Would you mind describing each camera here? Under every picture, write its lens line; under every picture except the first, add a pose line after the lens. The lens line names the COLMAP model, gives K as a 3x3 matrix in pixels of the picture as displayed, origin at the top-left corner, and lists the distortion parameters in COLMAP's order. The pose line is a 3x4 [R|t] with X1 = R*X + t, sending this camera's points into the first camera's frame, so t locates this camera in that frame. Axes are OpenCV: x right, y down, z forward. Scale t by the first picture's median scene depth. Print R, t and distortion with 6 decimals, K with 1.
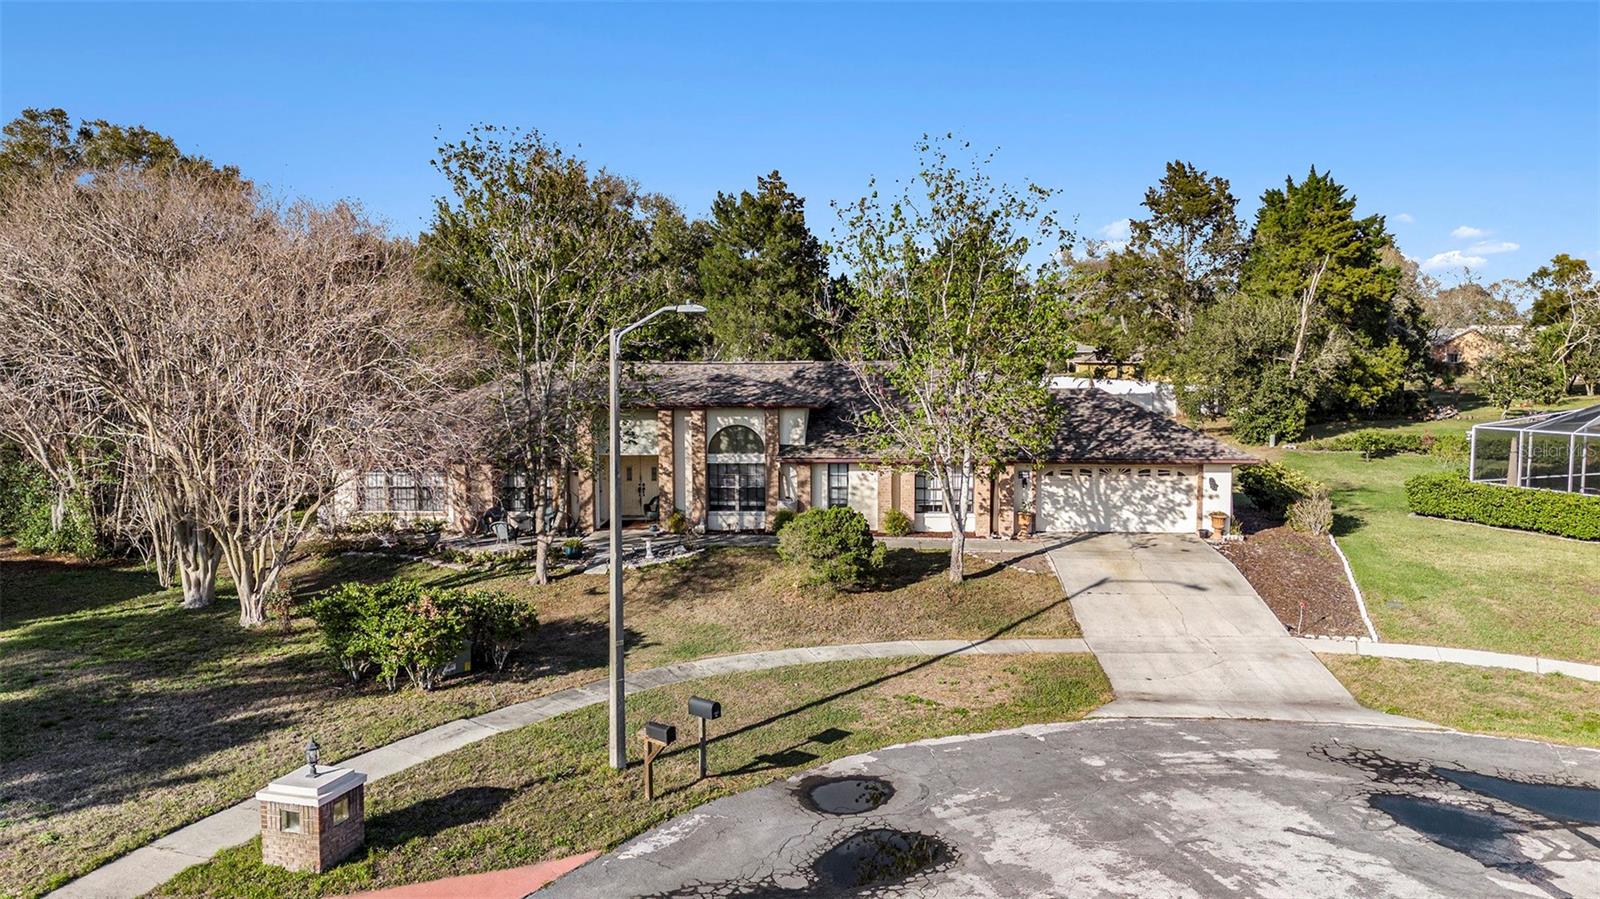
lens RADIAL K [[1165.6, 0, 781.2], [0, 1165.6, 484.5], [0, 0, 1]] dist [0.040257, -0.027330]
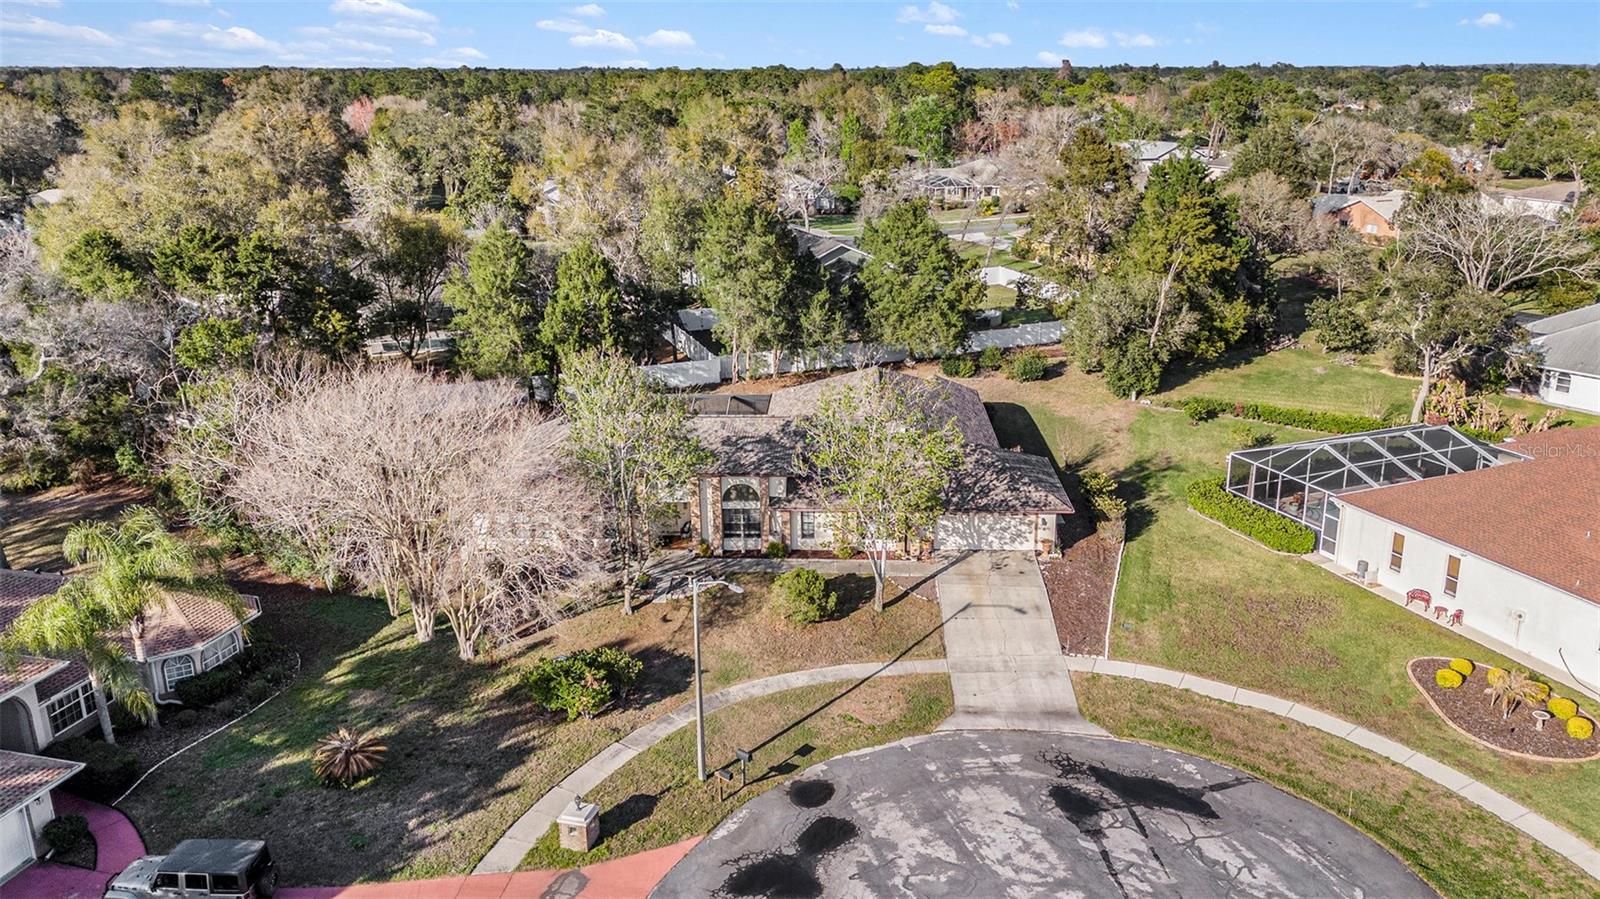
lens RADIAL K [[1165.6, 0, 799.5], [0, 1165.6, 454.9], [0, 0, 1]] dist [0.040257, -0.027330]
pose [[0.999127, -0.018503, 0.037468, -0.018796], [0.010979, 0.981359, 0.191868, -0.389849], [-0.040319, -0.191289, 0.980705, -0.506913]]
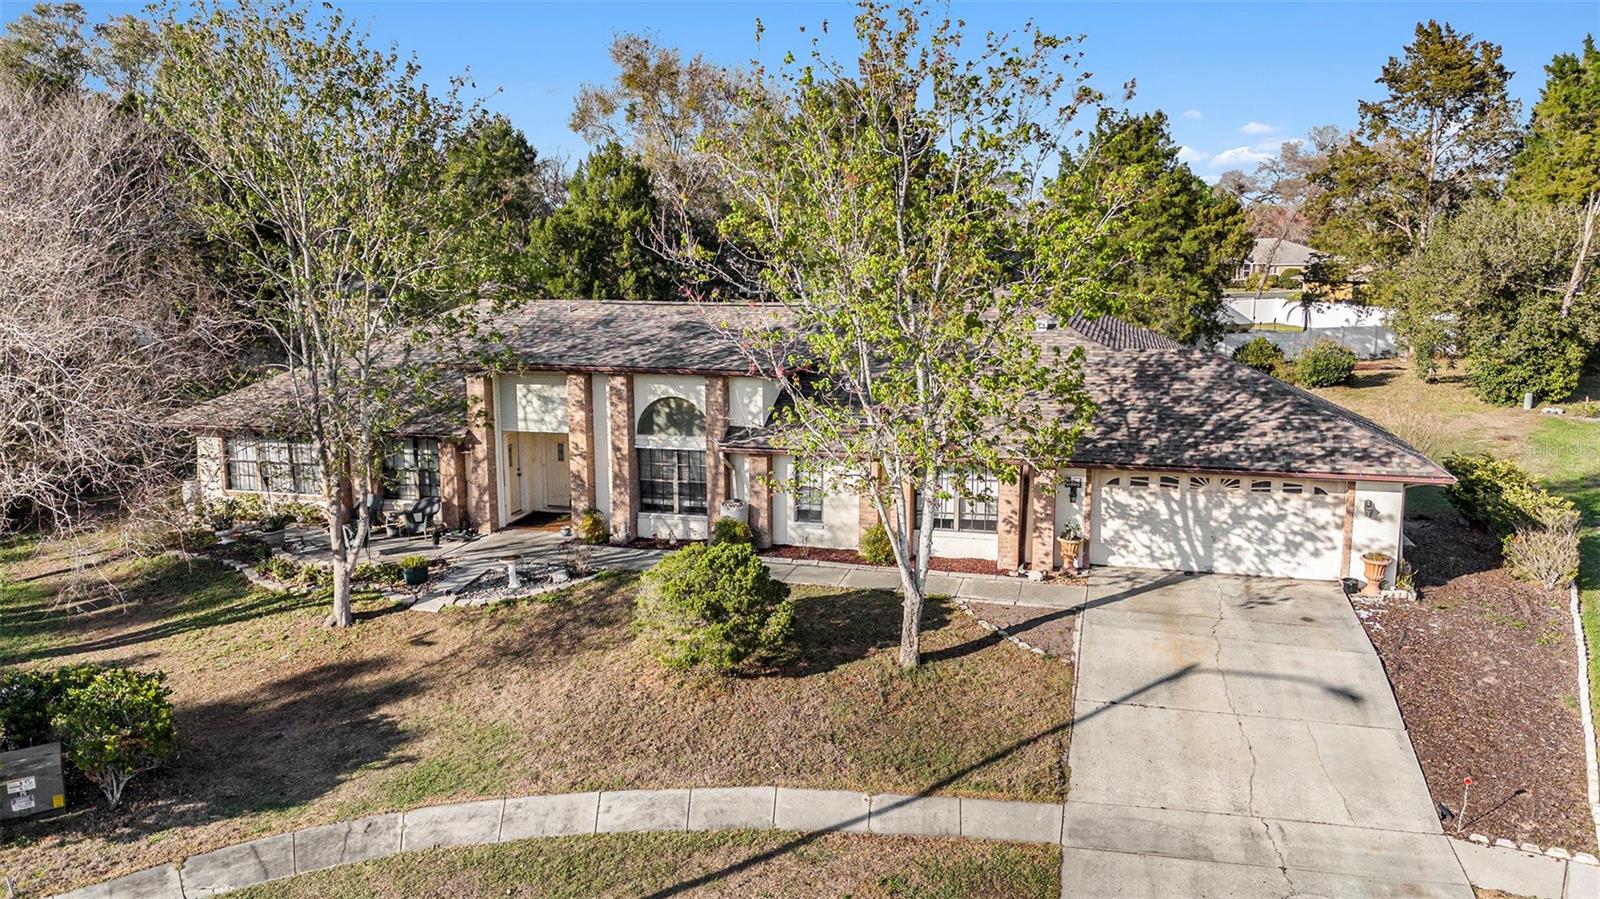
lens RADIAL K [[1165.6, 0, 784.2], [0, 1165.6, 487.7], [0, 0, 1]] dist [0.040257, -0.027330]
pose [[0.981507, 0.039012, -0.187407, 0.170198], [-0.023622, 0.996214, 0.083665, -0.057887], [0.189962, -0.077691, 0.978713, 0.303840]]
